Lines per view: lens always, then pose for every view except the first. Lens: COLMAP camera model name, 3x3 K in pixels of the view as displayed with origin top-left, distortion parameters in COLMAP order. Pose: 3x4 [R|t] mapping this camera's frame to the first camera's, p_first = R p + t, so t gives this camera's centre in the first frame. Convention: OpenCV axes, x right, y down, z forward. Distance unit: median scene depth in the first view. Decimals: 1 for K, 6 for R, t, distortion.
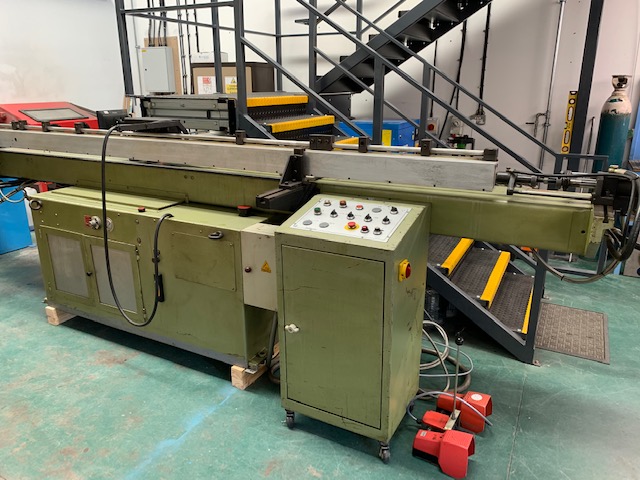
lens RADIAL K [[490.1, 0, 323.0], [0, 490.1, 237.3], [0, 0, 1]] dist [0.032713, -0.045361]
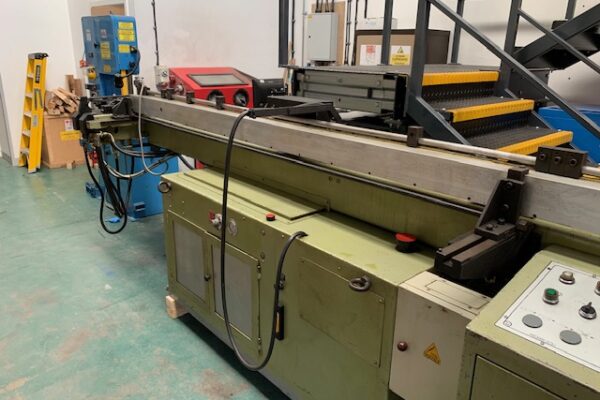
lens RADIAL K [[459.9, 0, 302.1], [0, 459.9, 202.4], [0, 0, 1]] dist [0.019938, -0.015041]
pose [[0.937653, 0.130168, -0.322278, -0.084516], [-0.126038, 0.991451, 0.033744, -0.099814], [0.323915, 0.008979, 0.946044, 0.305118]]
